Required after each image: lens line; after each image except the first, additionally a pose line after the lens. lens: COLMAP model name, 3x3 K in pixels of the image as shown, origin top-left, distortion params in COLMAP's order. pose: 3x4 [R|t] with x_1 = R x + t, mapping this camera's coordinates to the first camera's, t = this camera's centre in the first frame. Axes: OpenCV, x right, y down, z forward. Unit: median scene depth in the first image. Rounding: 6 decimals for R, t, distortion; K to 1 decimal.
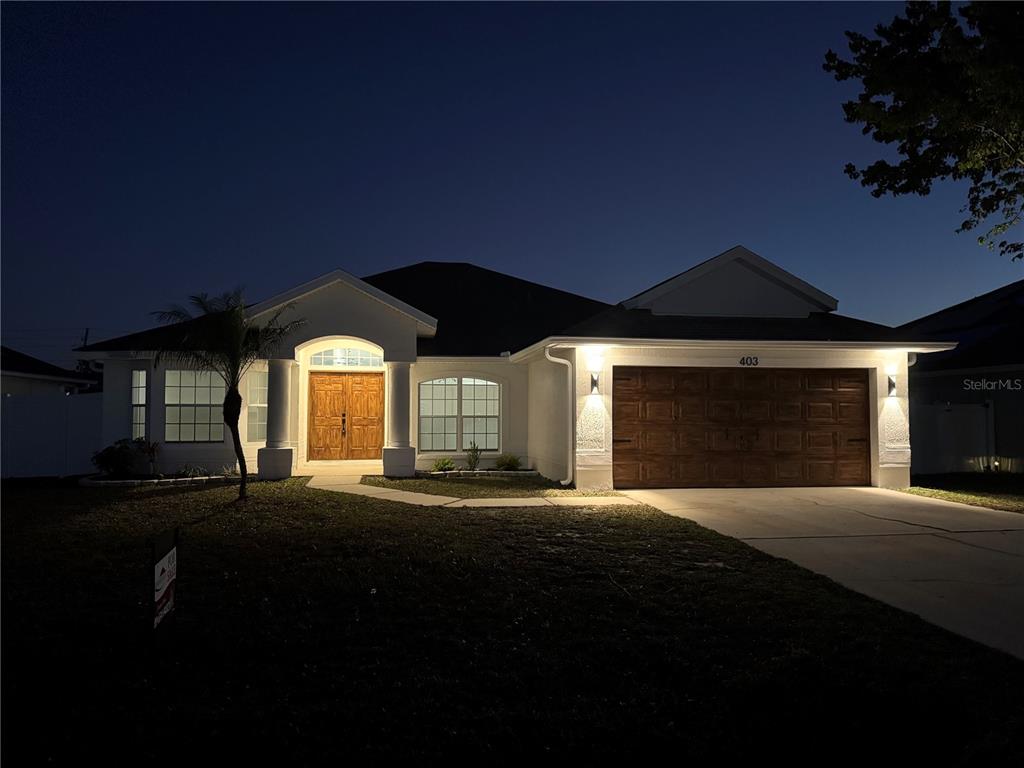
lens RADIAL K [[725.9, 0, 519.9], [0, 725.9, 387.6], [0, 0, 1]] dist [0.039280, -0.046161]
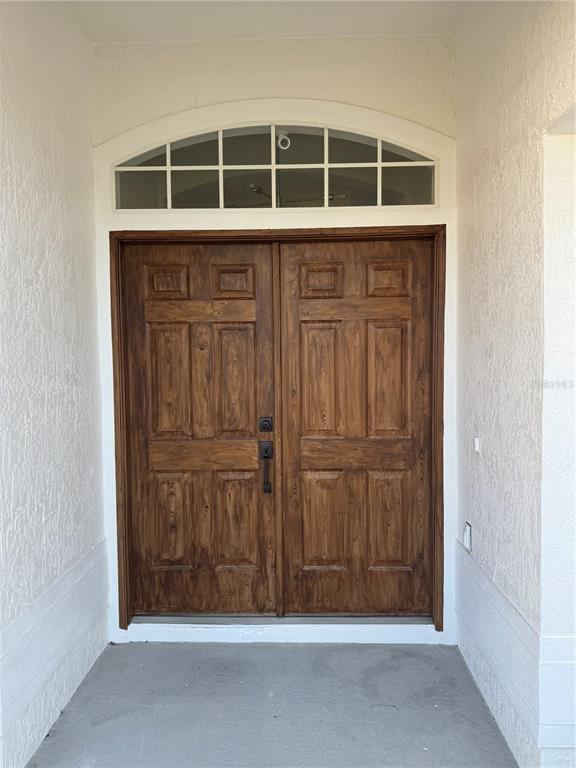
lens RADIAL K [[544.4, 0, 284.6], [0, 544.4, 385.0], [0, 0, 1]] dist [0.039280, -0.046161]
pose [[0.982955, 0.003905, -0.183807, -0.360810], [0.018297, 0.992733, 0.118938, 0.005619], [0.182936, -0.120274, 0.975740, 1.469914]]
